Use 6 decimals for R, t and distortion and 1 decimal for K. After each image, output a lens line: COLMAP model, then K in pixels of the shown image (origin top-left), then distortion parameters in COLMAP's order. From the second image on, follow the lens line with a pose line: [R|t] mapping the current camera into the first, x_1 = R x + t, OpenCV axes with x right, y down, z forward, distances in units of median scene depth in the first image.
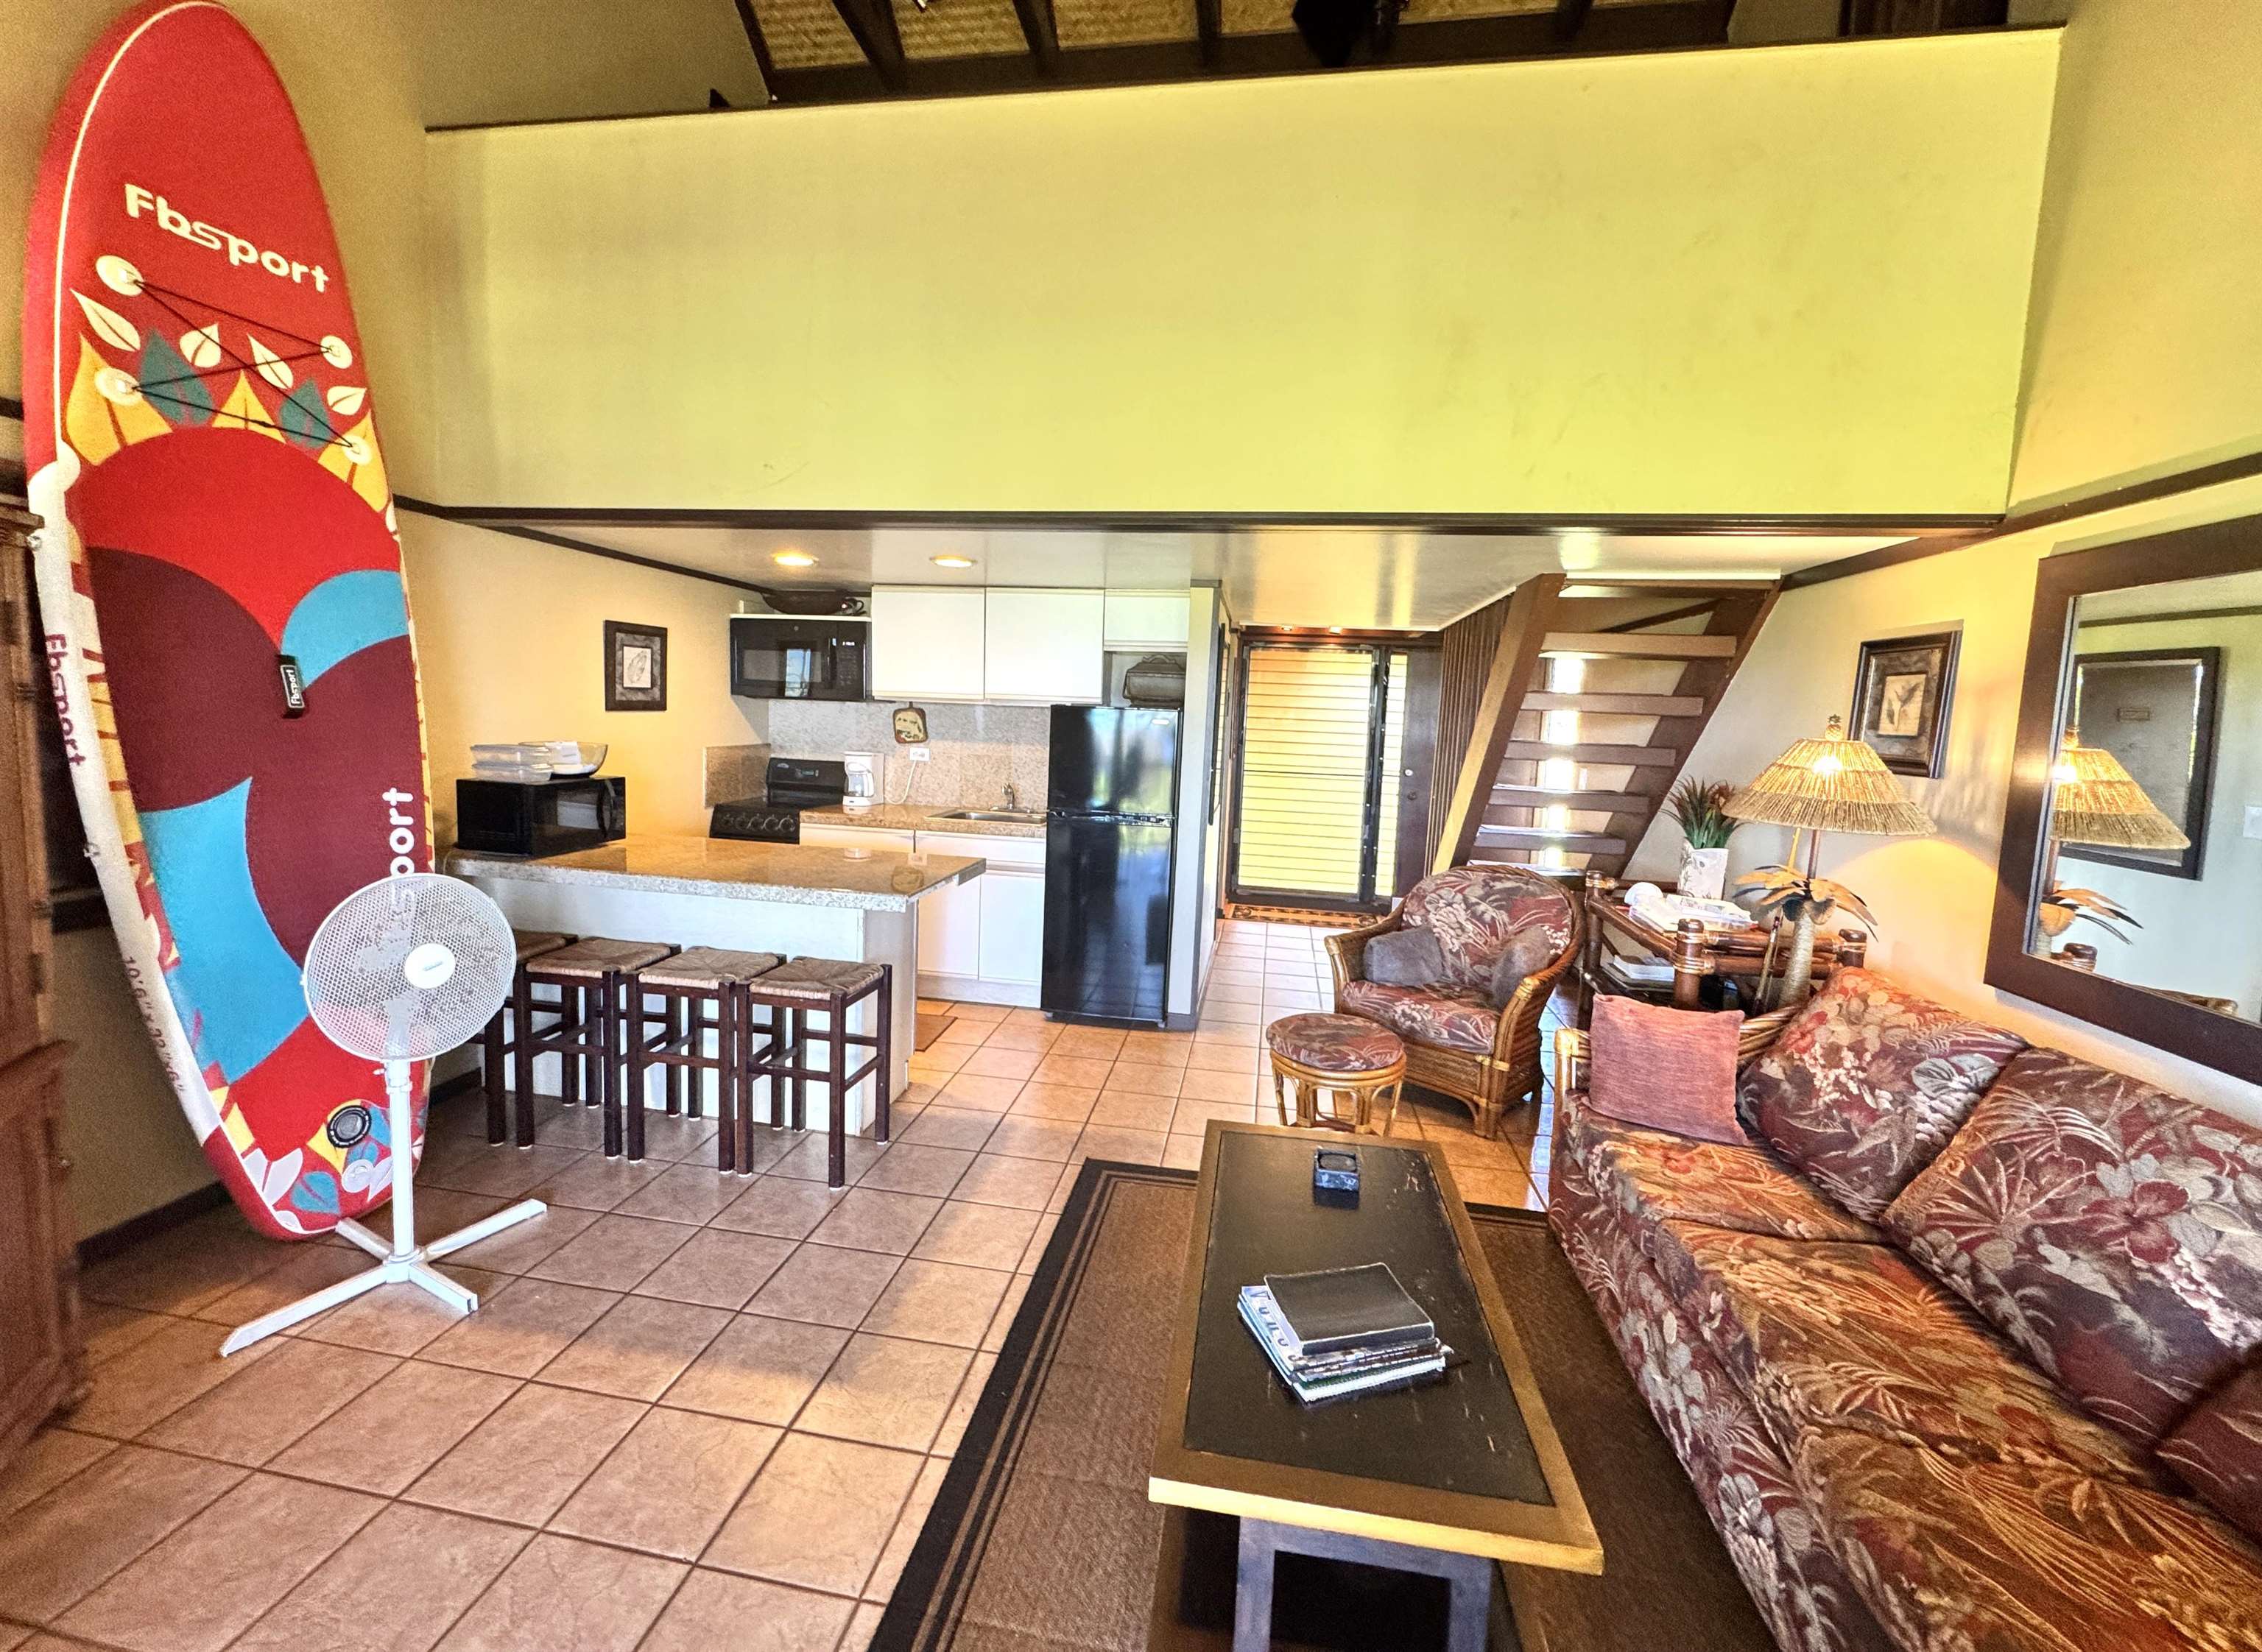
lens RADIAL K [[908.4, 0, 1130.0], [0, 908.4, 798.6], [0, 0, 1]] dist [-0.003685, 0.000126]
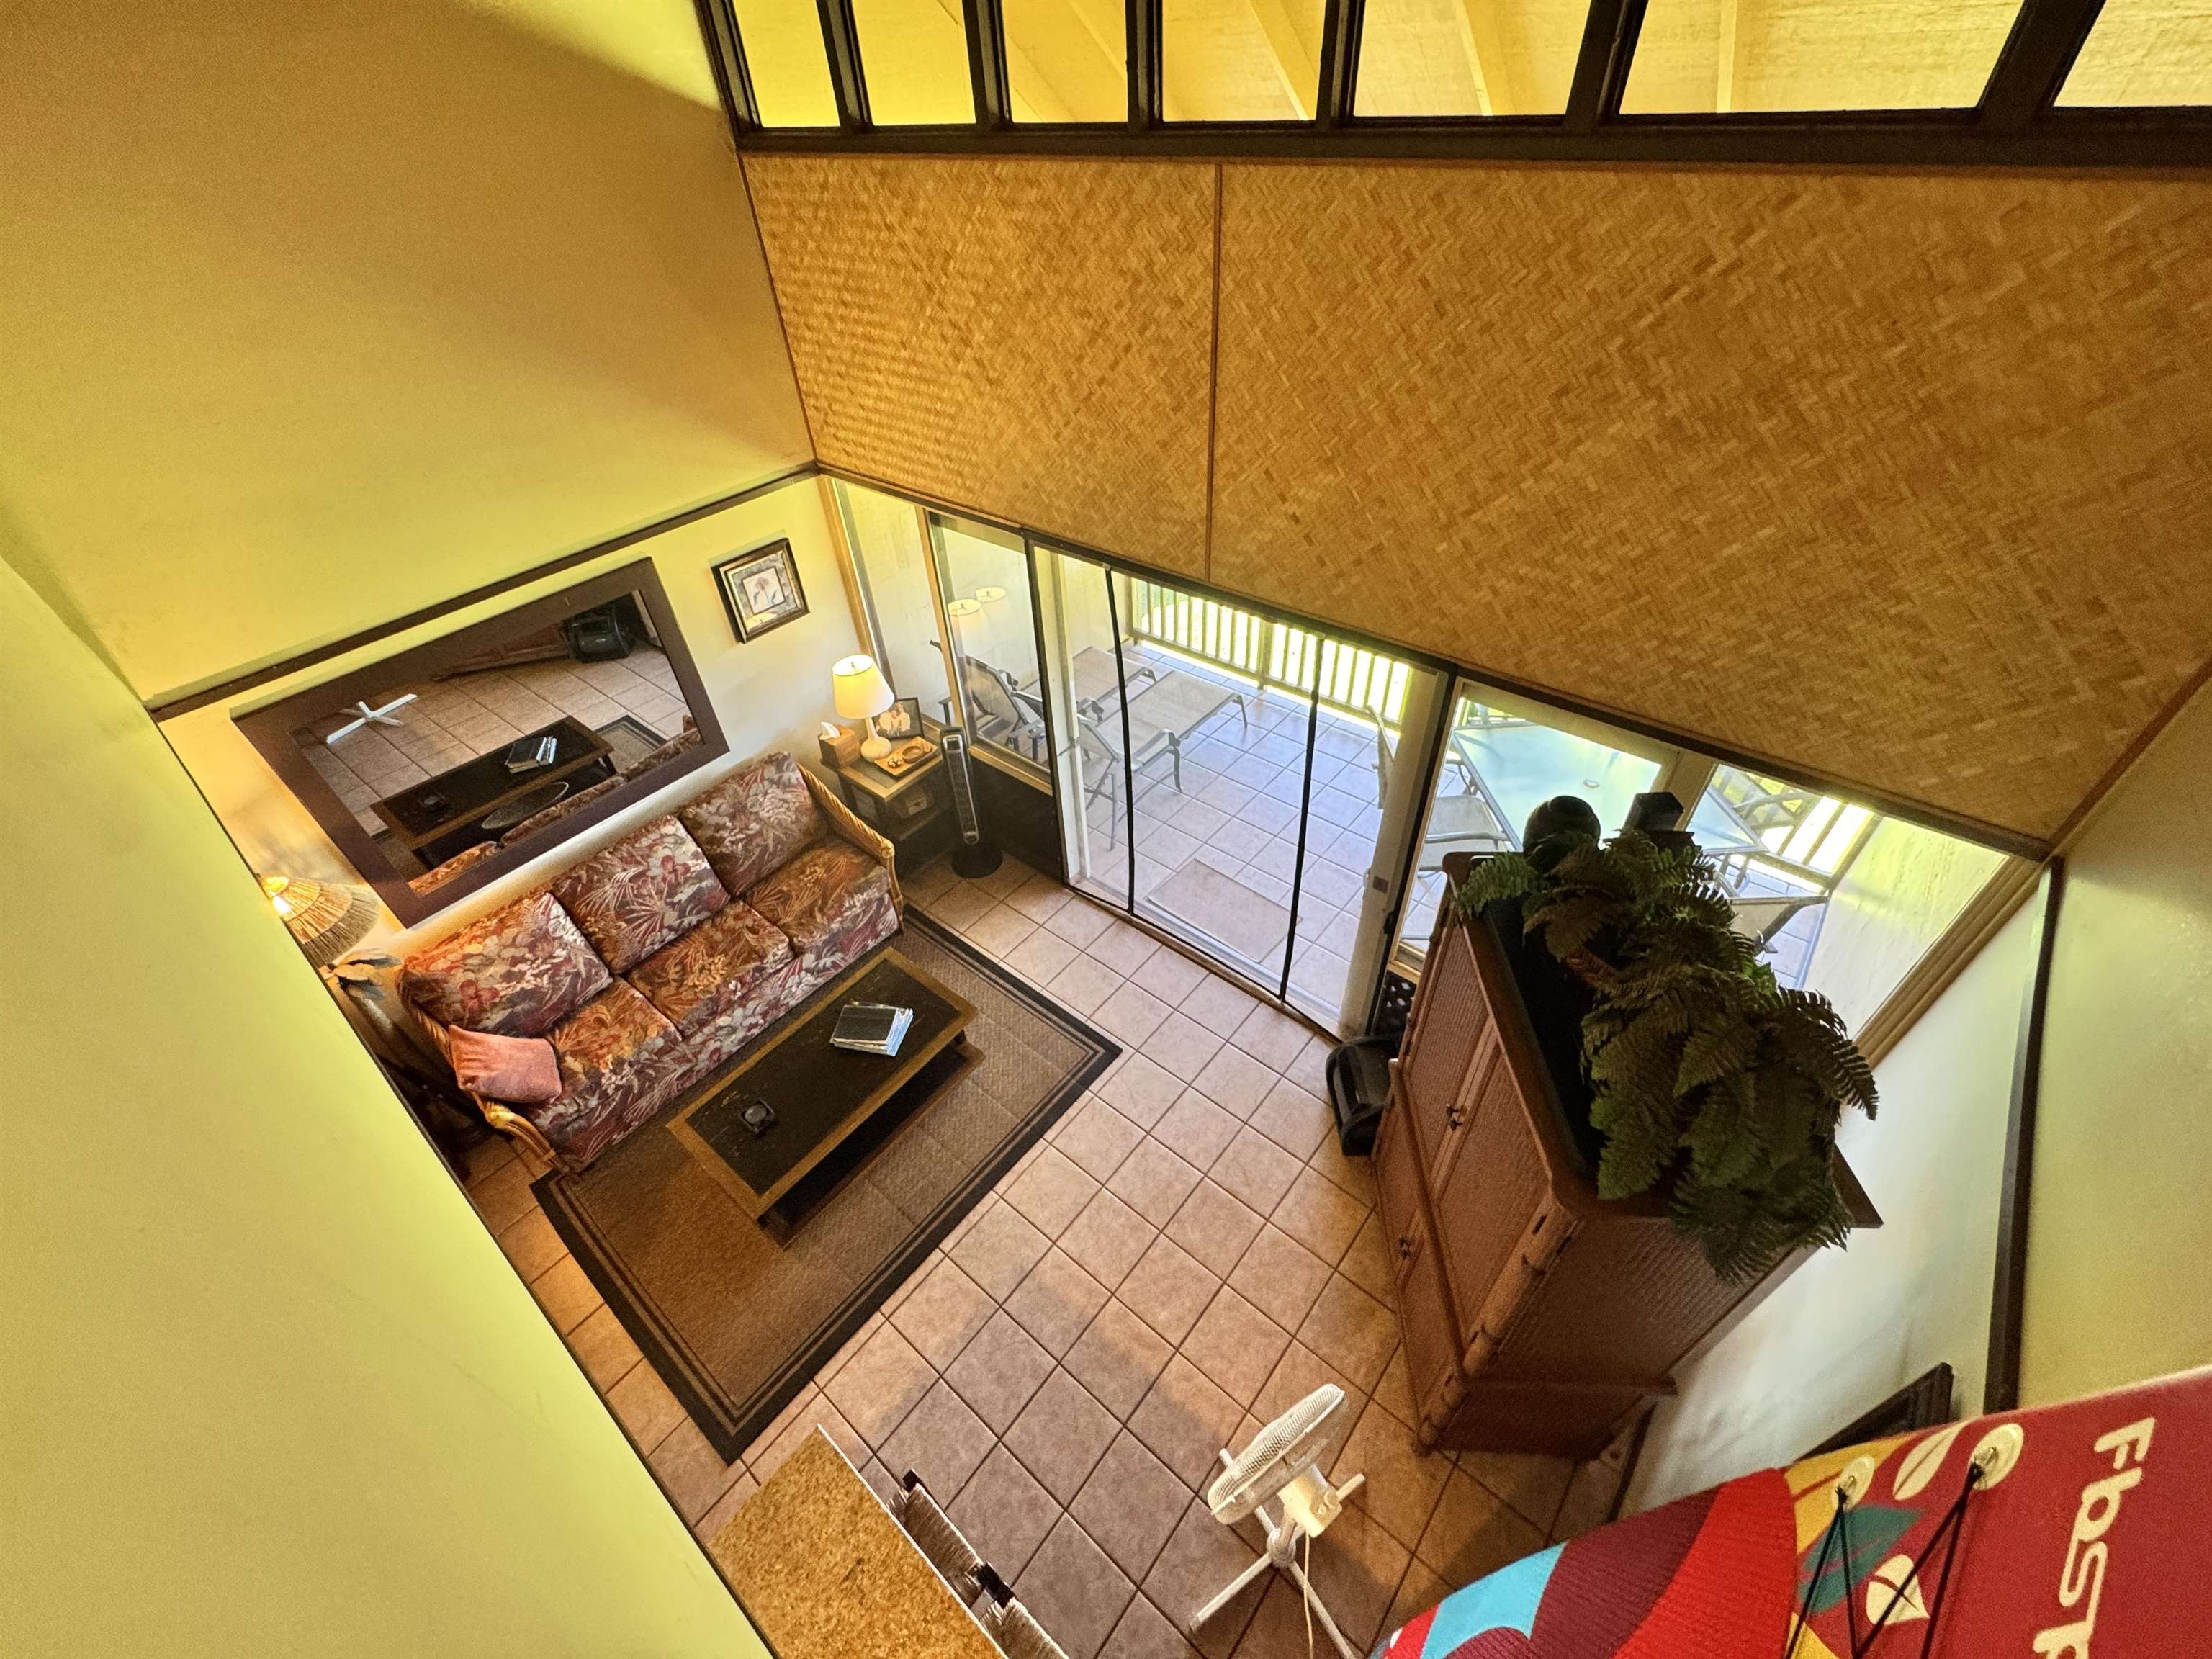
lens RADIAL K [[888.4, 0, 1106.0], [0, 888.4, 828.9], [0, 0, 1]] dist [-0.003685, 0.000126]
pose [[-0.859344, -0.337540, 0.384180, -0.488354], [0.059501, 0.680139, 0.730665, -0.699045], [-0.507924, 0.650752, -0.564389, 0.777928]]
